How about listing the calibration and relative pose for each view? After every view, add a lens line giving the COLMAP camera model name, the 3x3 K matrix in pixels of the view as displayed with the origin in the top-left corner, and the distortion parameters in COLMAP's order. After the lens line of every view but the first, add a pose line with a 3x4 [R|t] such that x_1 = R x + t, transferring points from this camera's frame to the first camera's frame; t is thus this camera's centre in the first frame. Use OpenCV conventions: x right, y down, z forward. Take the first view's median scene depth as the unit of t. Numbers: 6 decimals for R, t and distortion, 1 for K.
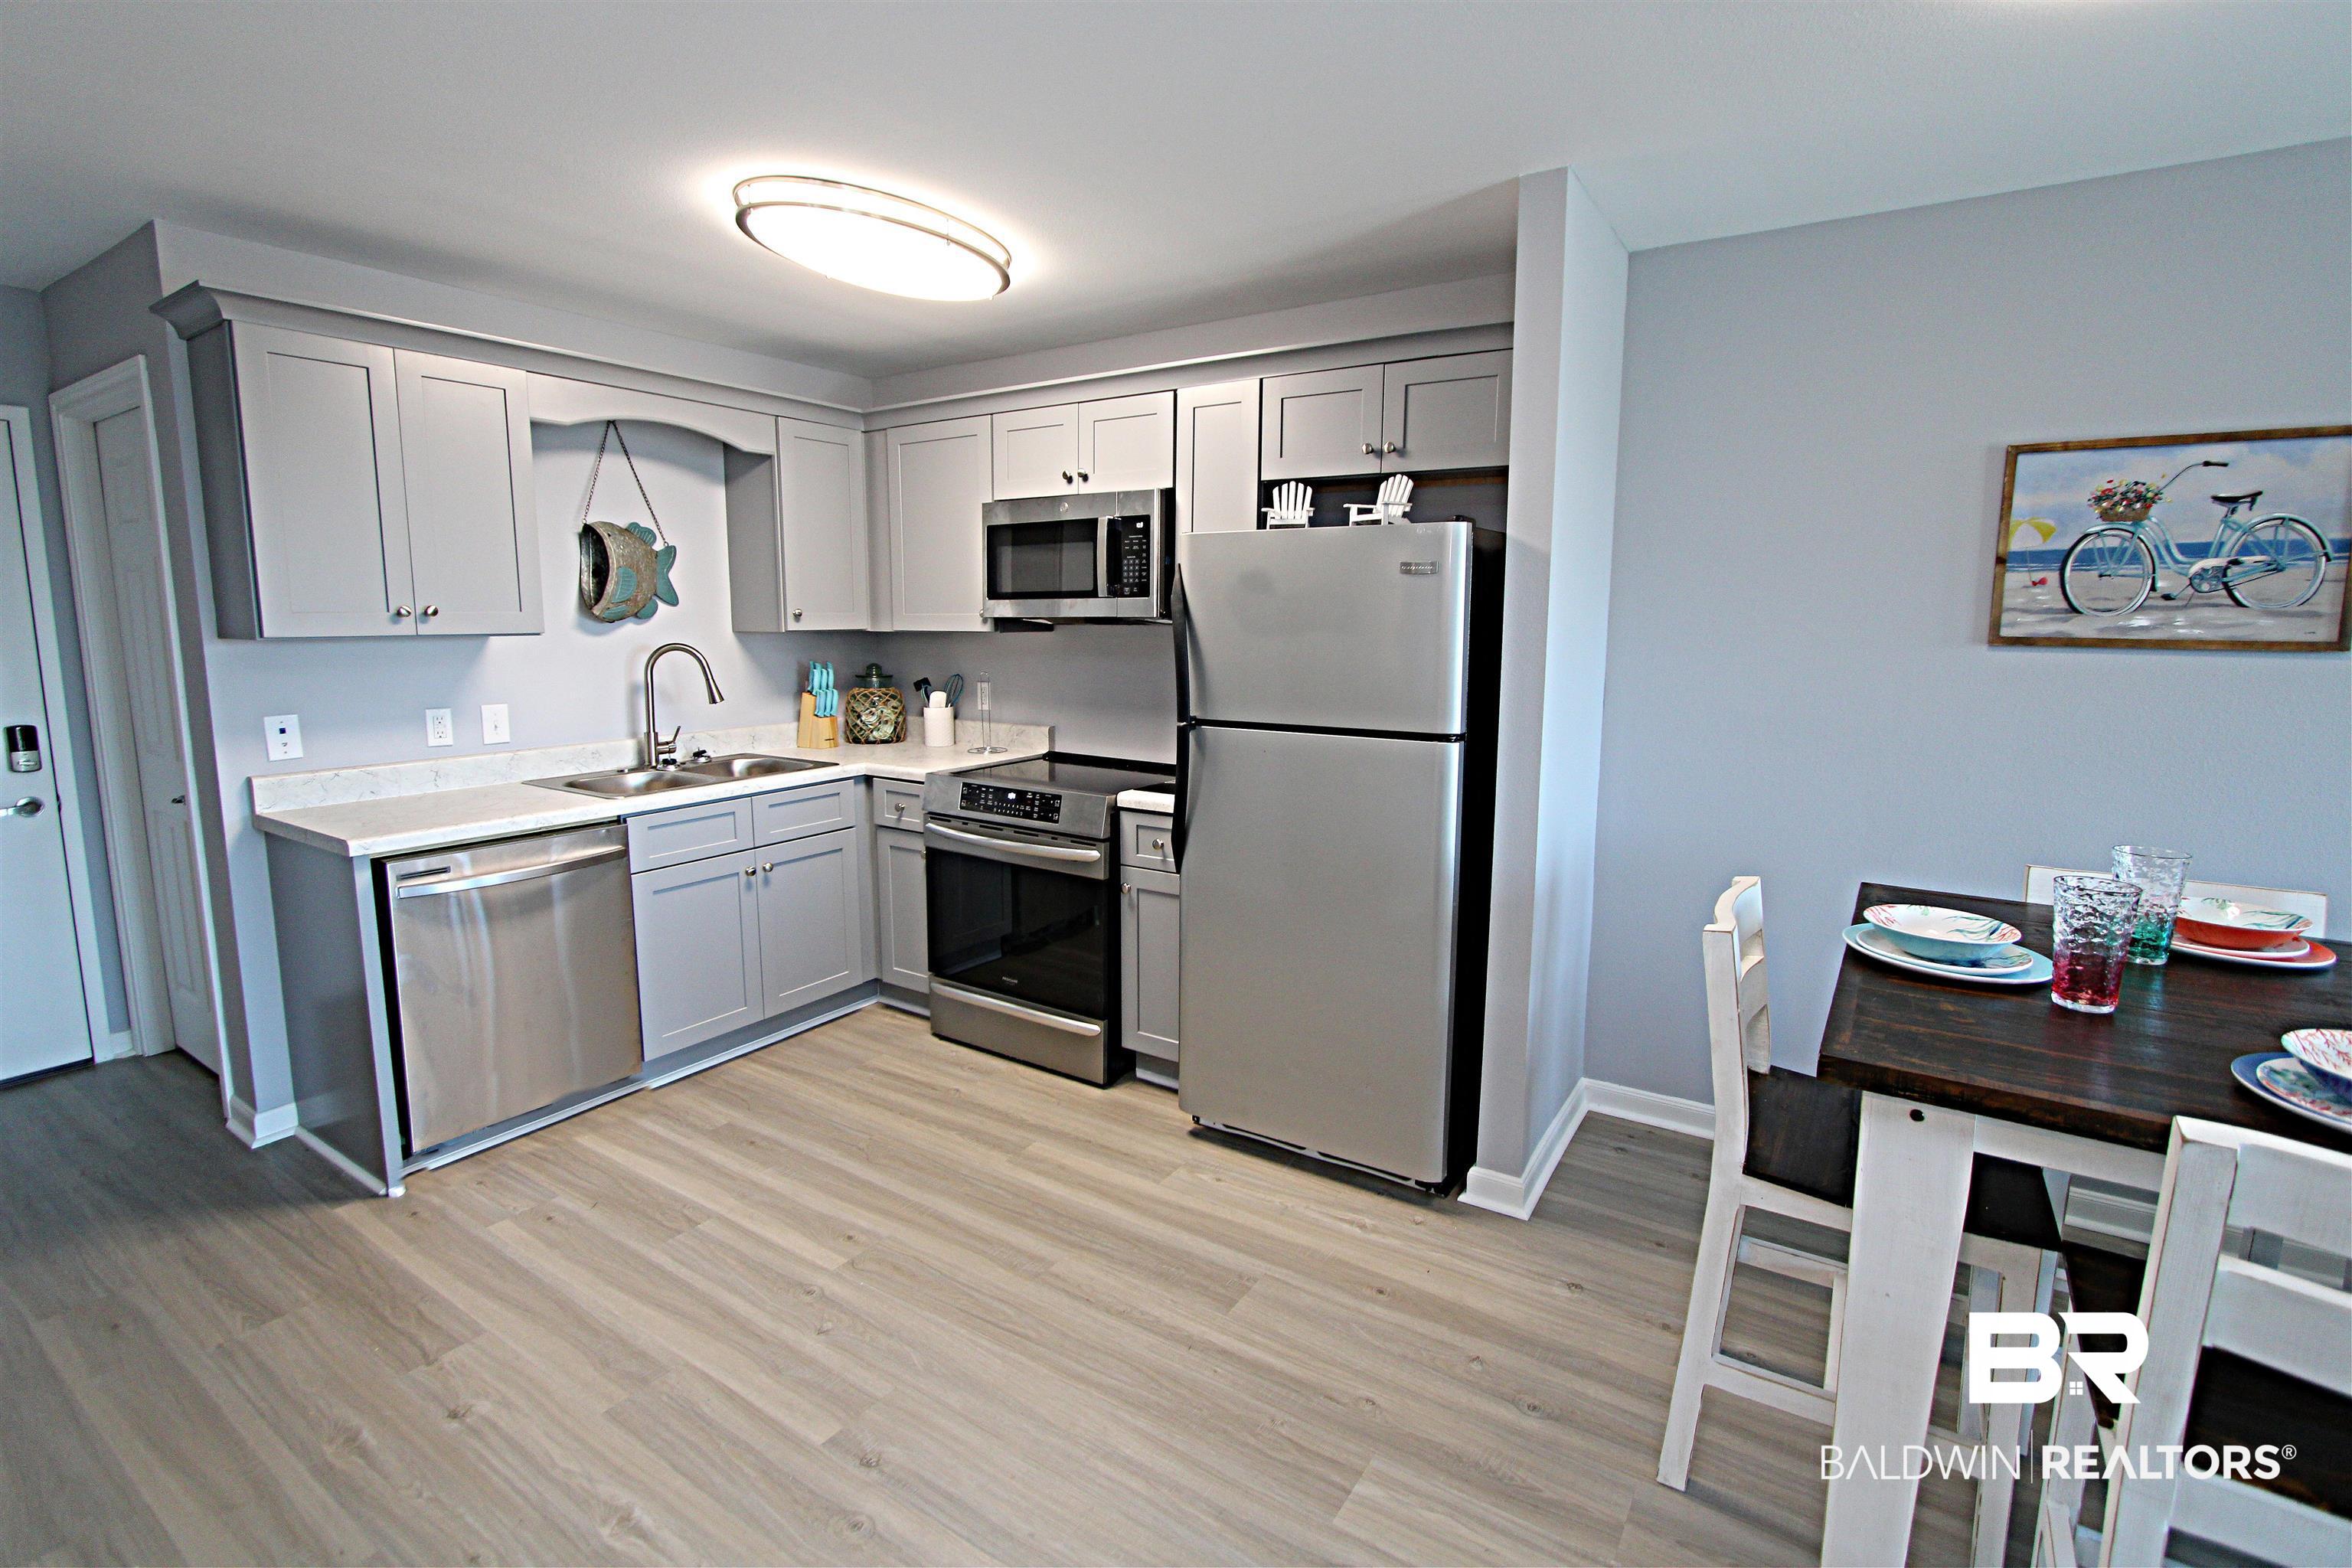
lens RADIAL K [[1101.5, 0, 1166.1], [0, 1101.5, 758.4], [0, 0, 1]] dist [-0.012642, 0.002737]
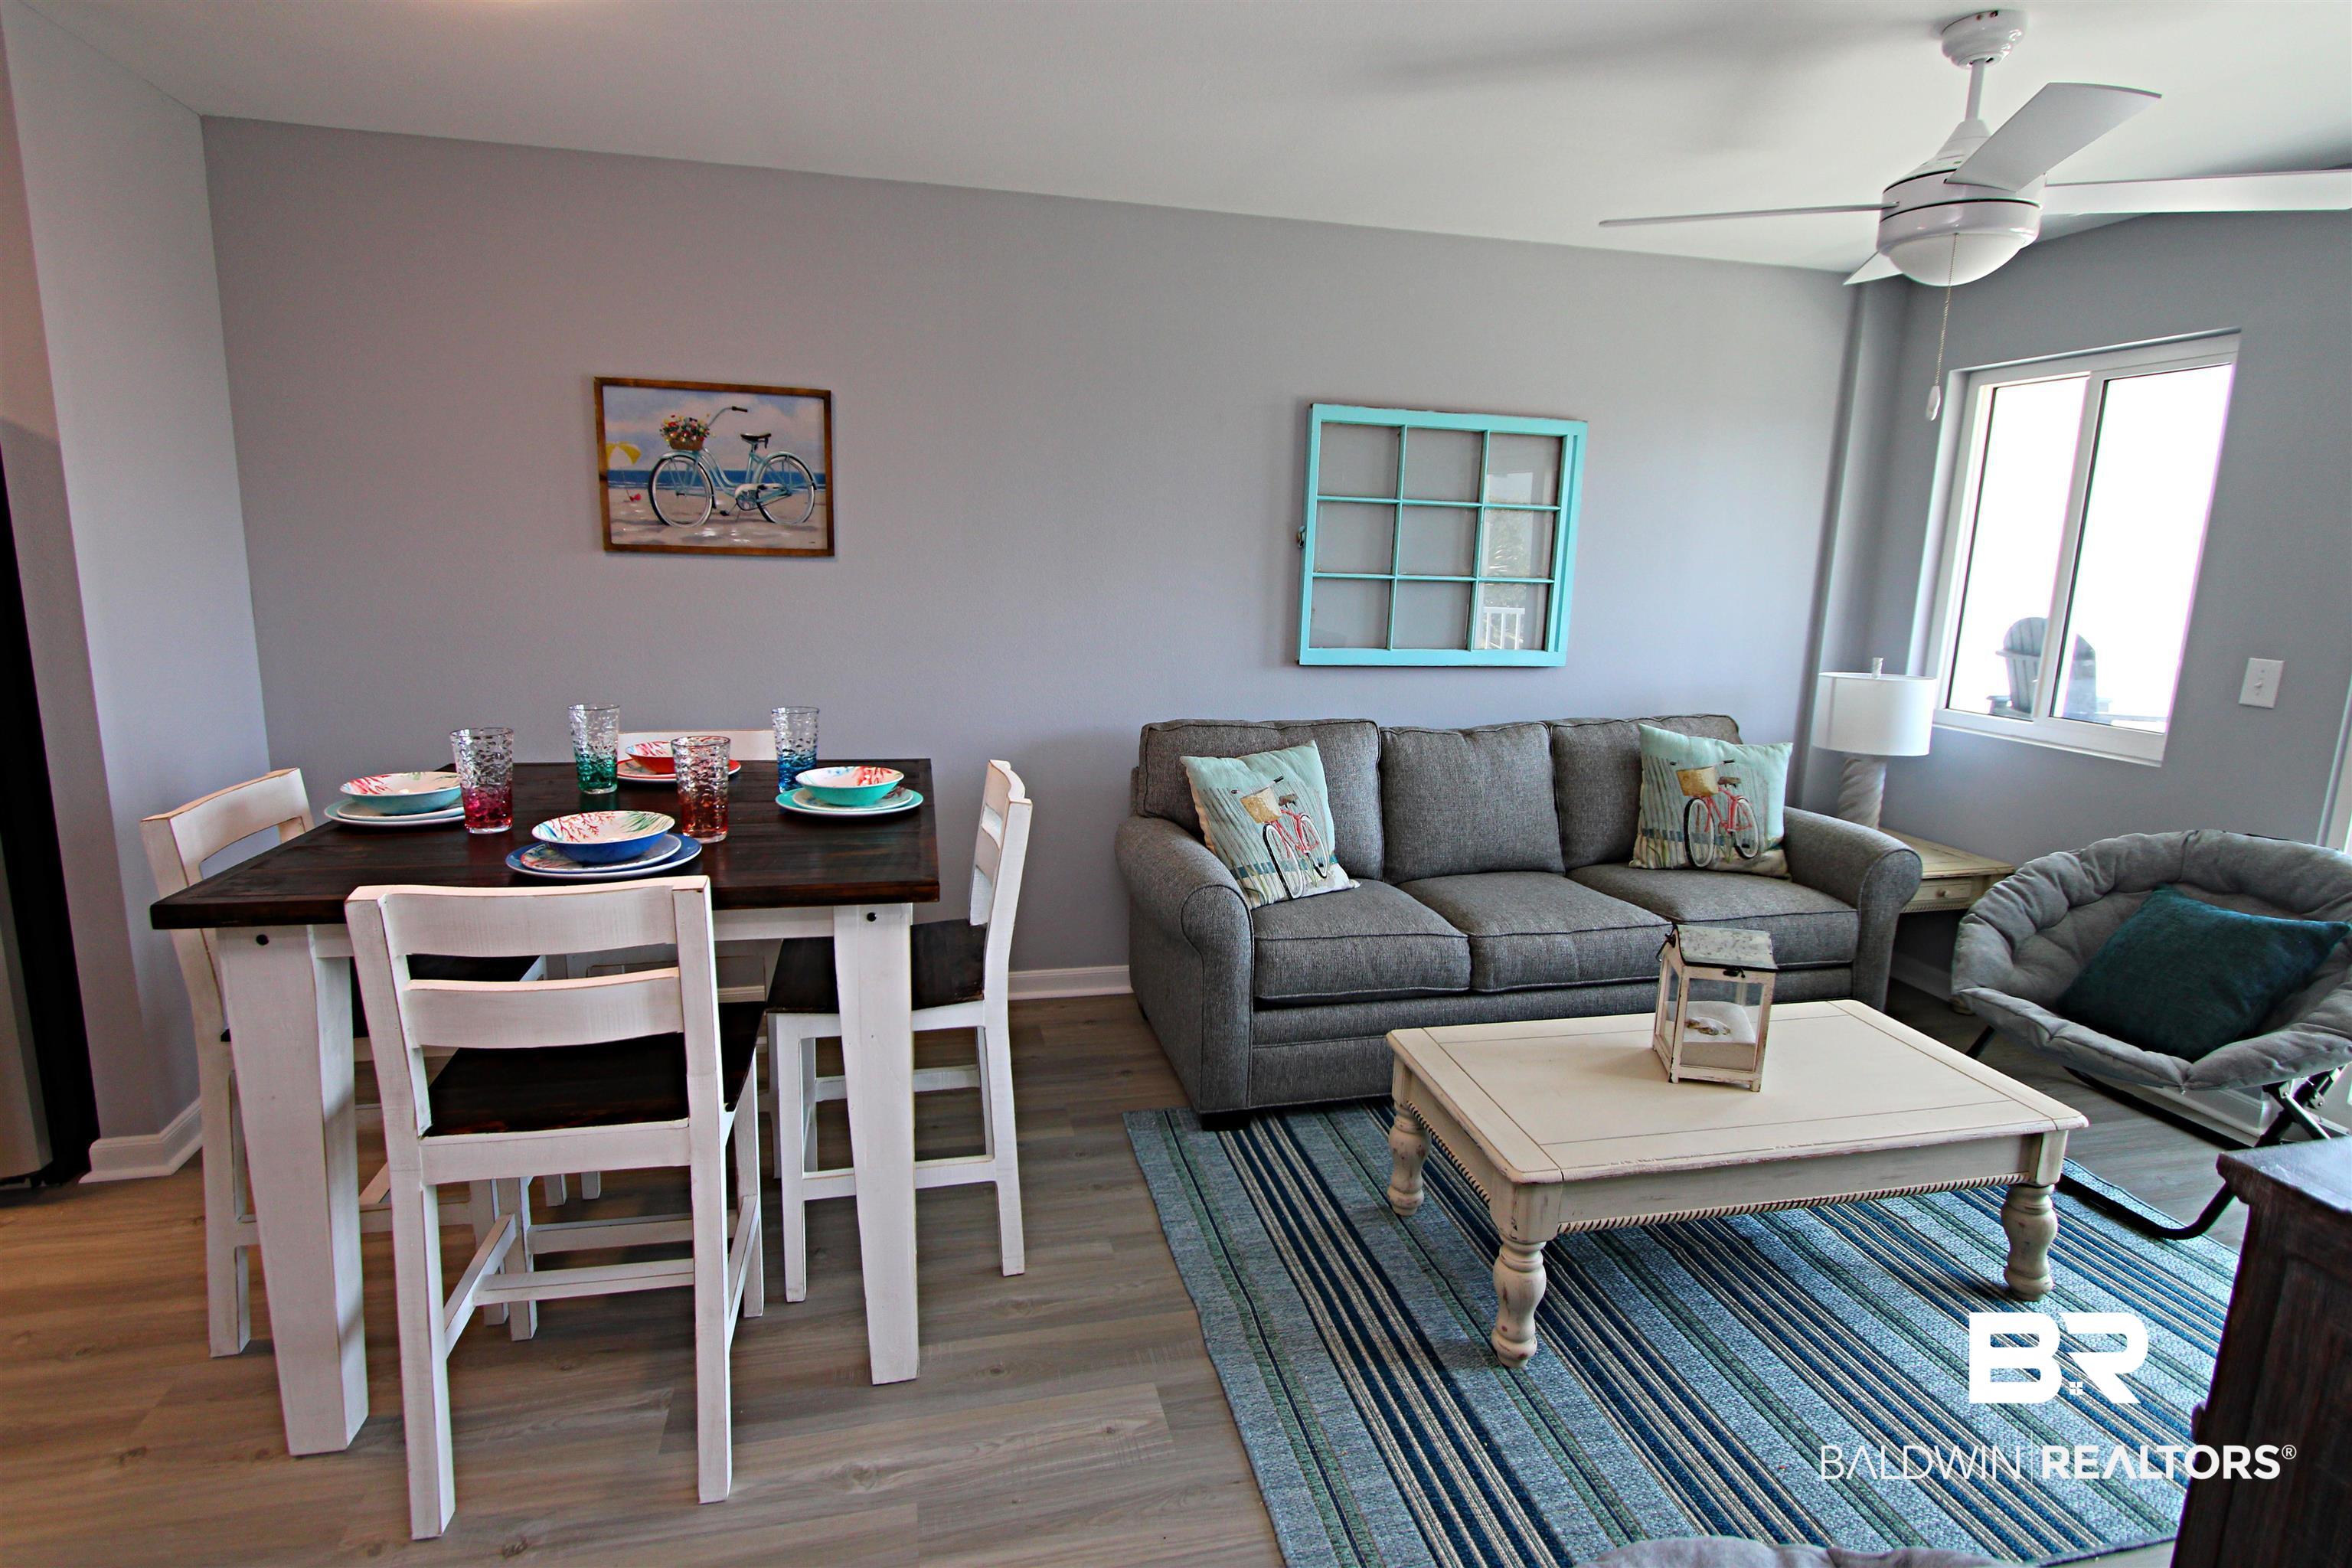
lens RADIAL K [[1149.4, 0, 1157.0], [0, 1149.4, 765.5], [0, 0, 1]] dist [-0.013173, -0.000852]
pose [[0.670253, -0.123132, 0.731847, 0.227930], [0.074695, 0.992325, 0.098548, 0.046342], [-0.738364, -0.011387, 0.674306, -0.256366]]
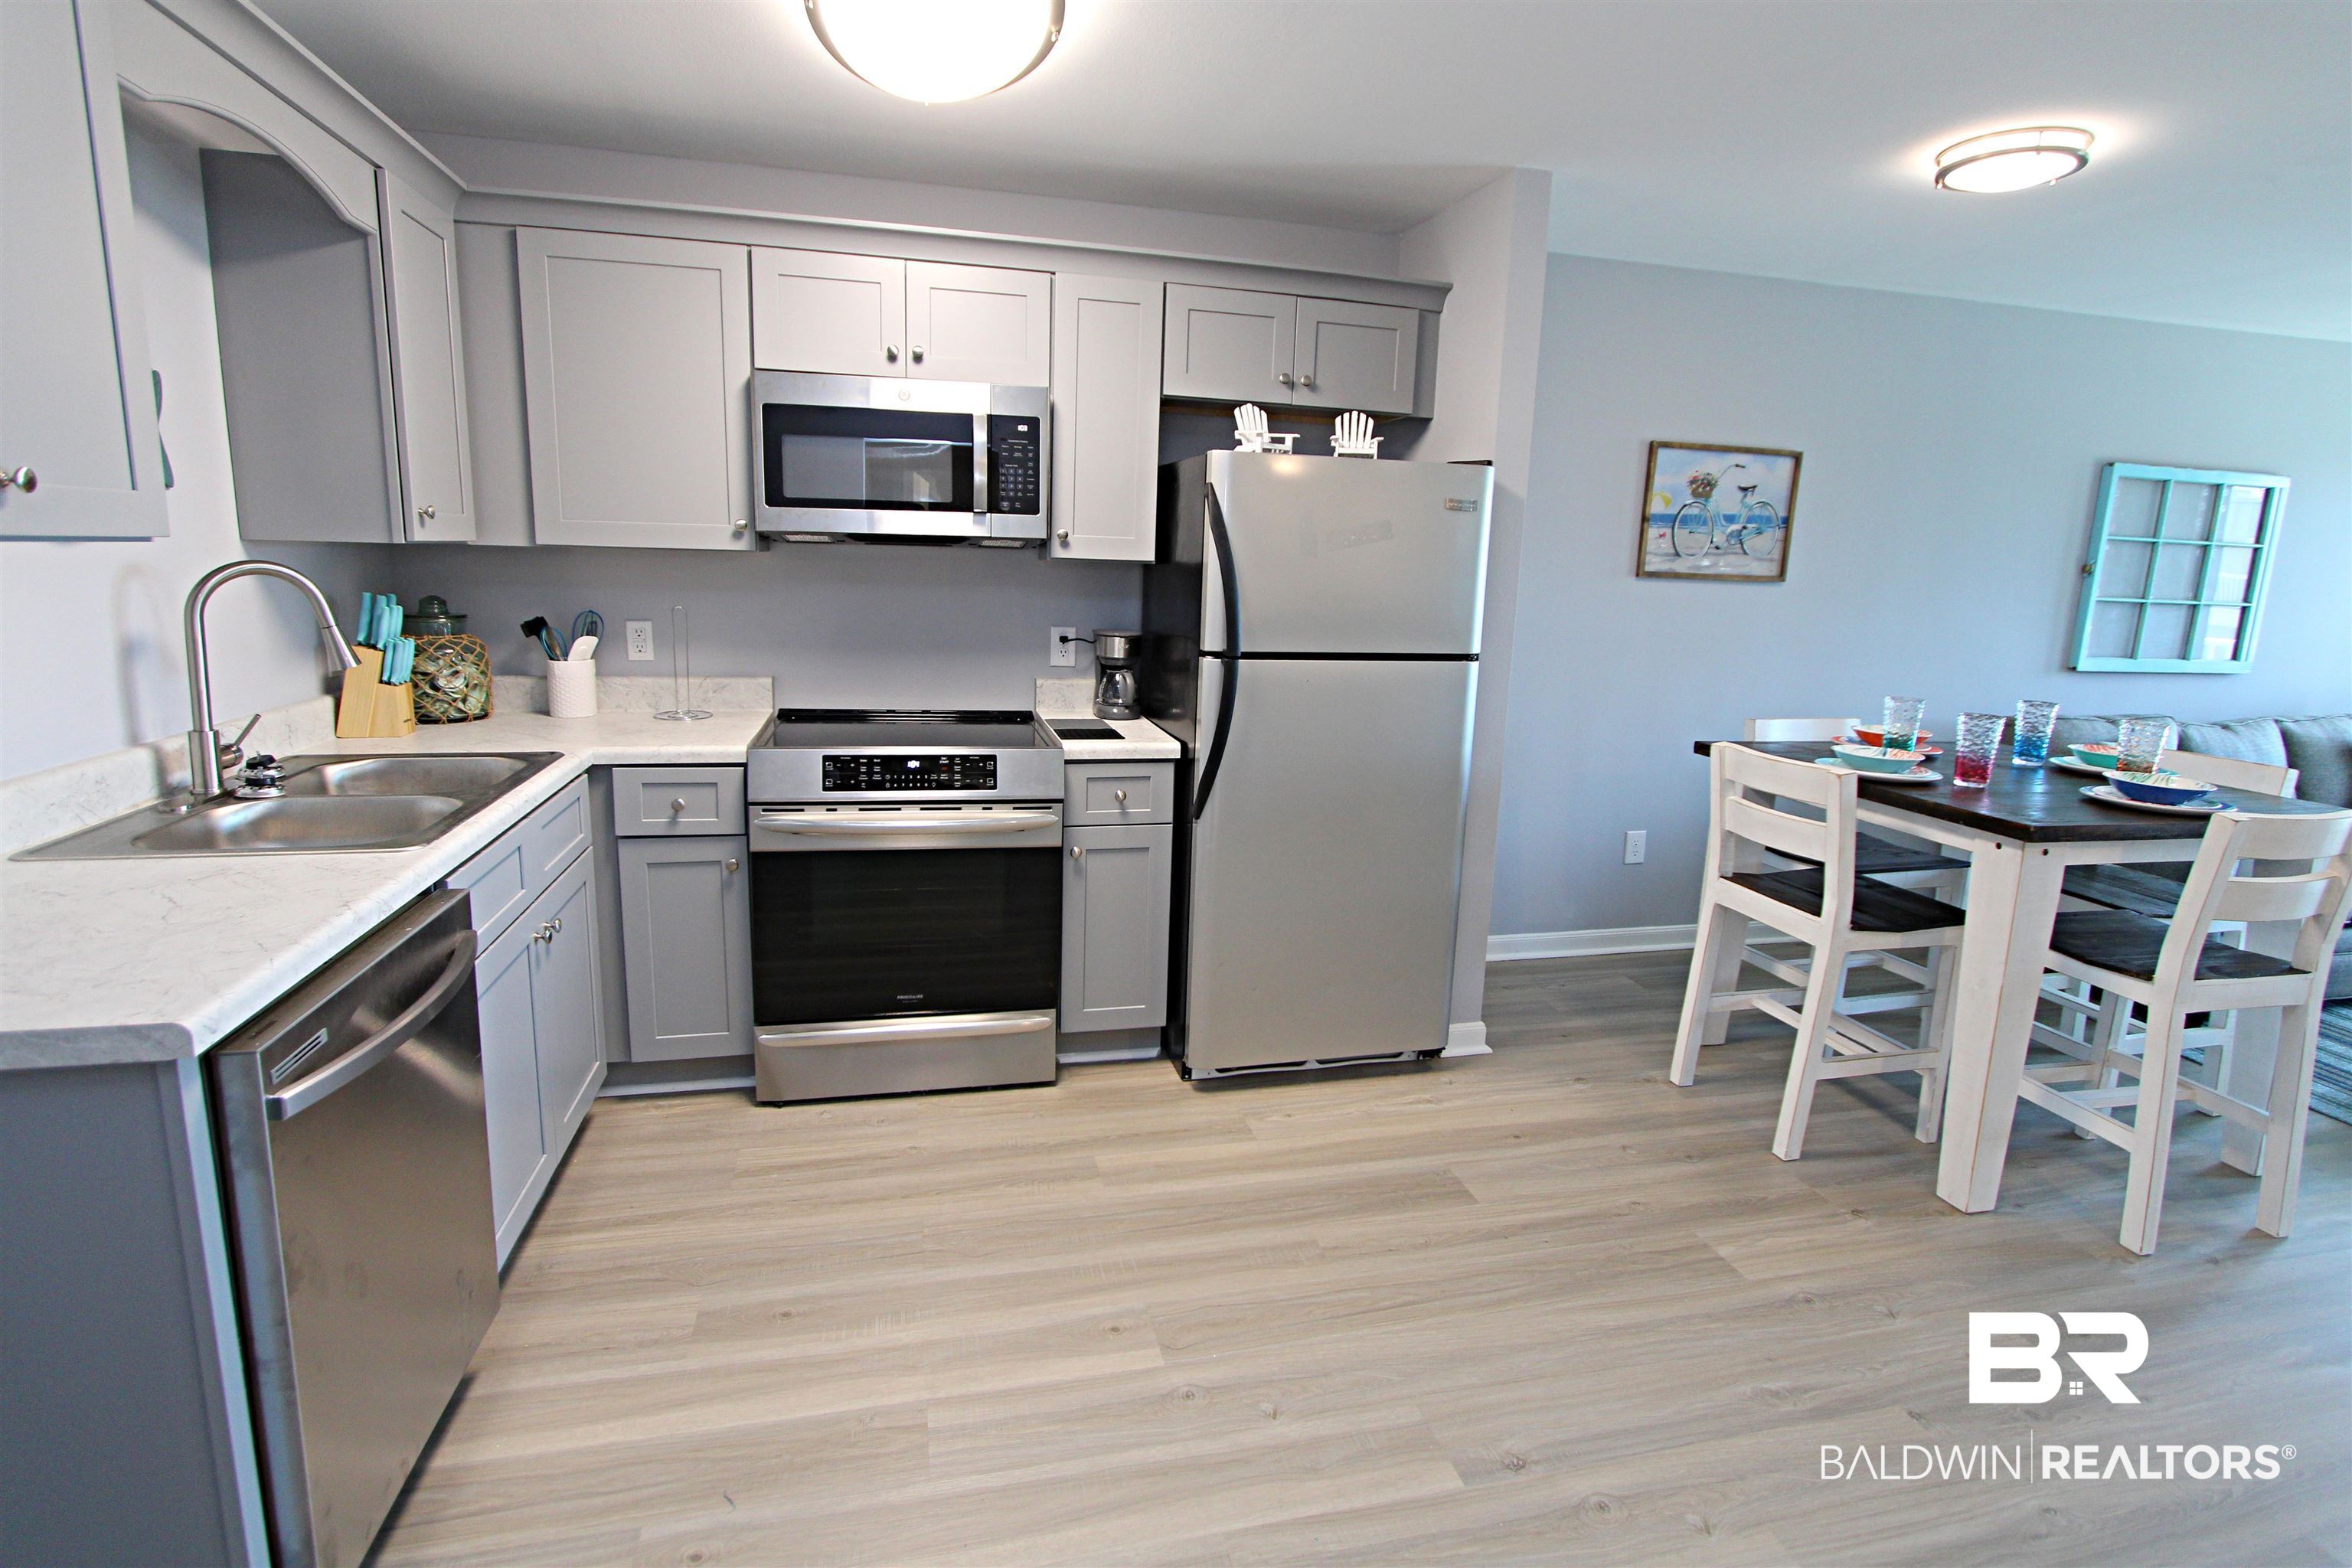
lens RADIAL K [[1101.5, 0, 1278.6], [0, 1101.5, 754.6], [0, 0, 1]] dist [-0.012642, 0.002737]
pose [[0.668767, -0.113826, 0.734707, -0.691767], [0.067086, 0.993418, 0.092841, -0.035964], [-0.740439, -0.012800, 0.672002, 0.363032]]
